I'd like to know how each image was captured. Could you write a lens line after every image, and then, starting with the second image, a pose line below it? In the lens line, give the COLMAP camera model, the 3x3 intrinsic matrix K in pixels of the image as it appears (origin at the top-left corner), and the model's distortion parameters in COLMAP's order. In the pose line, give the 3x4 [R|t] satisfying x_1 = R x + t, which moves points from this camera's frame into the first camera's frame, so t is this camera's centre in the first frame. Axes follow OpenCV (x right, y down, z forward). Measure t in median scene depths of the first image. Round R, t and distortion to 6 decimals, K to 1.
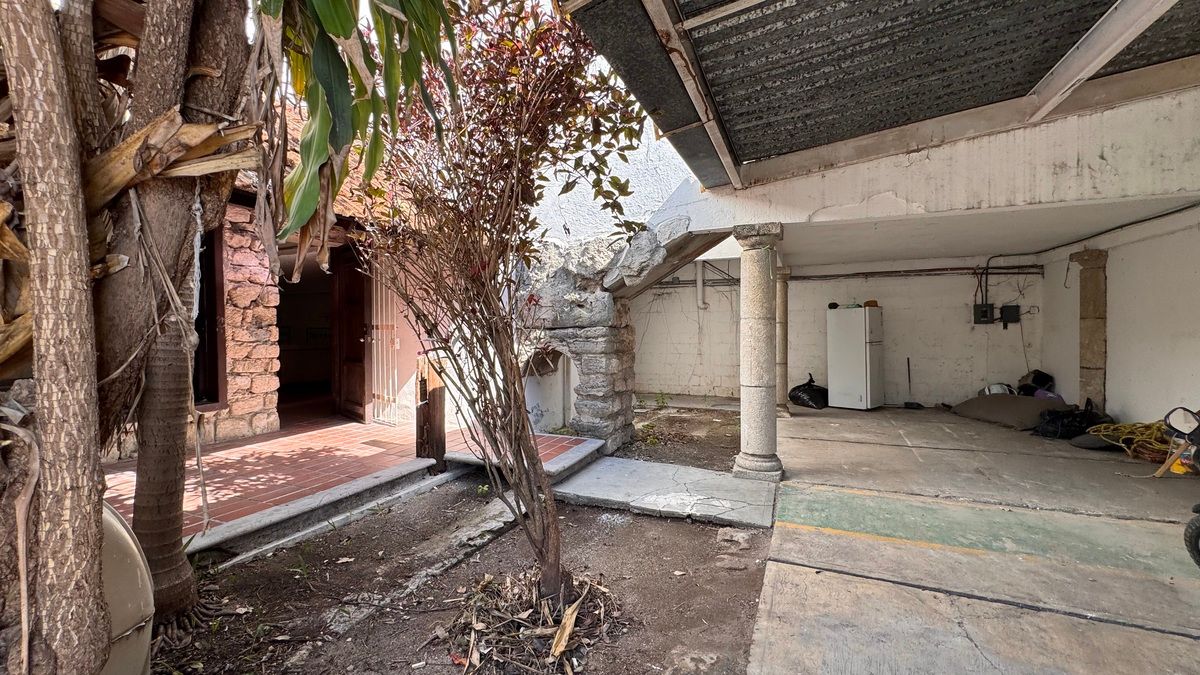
lens RADIAL K [[482.9, 0, 602.2], [0, 482.9, 334.0], [0, 0, 1]] dist [-0.003435, 0.000170]
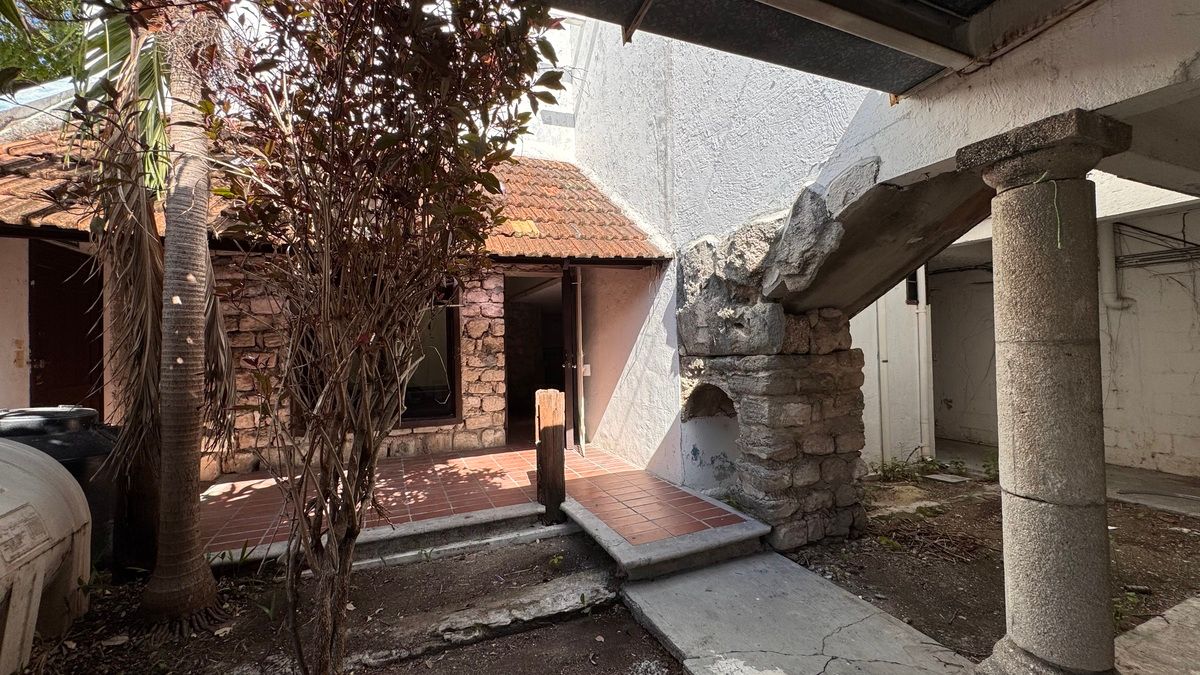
lens RADIAL K [[482.9, 0, 600.3], [0, 482.9, 334.9], [0, 0, 1]] dist [-0.003435, 0.000170]
pose [[0.726290, -0.027289, -0.686846, 0.299006], [0.012052, 0.999564, -0.026970, -0.028185], [0.687282, 0.011310, 0.726302, 0.362637]]
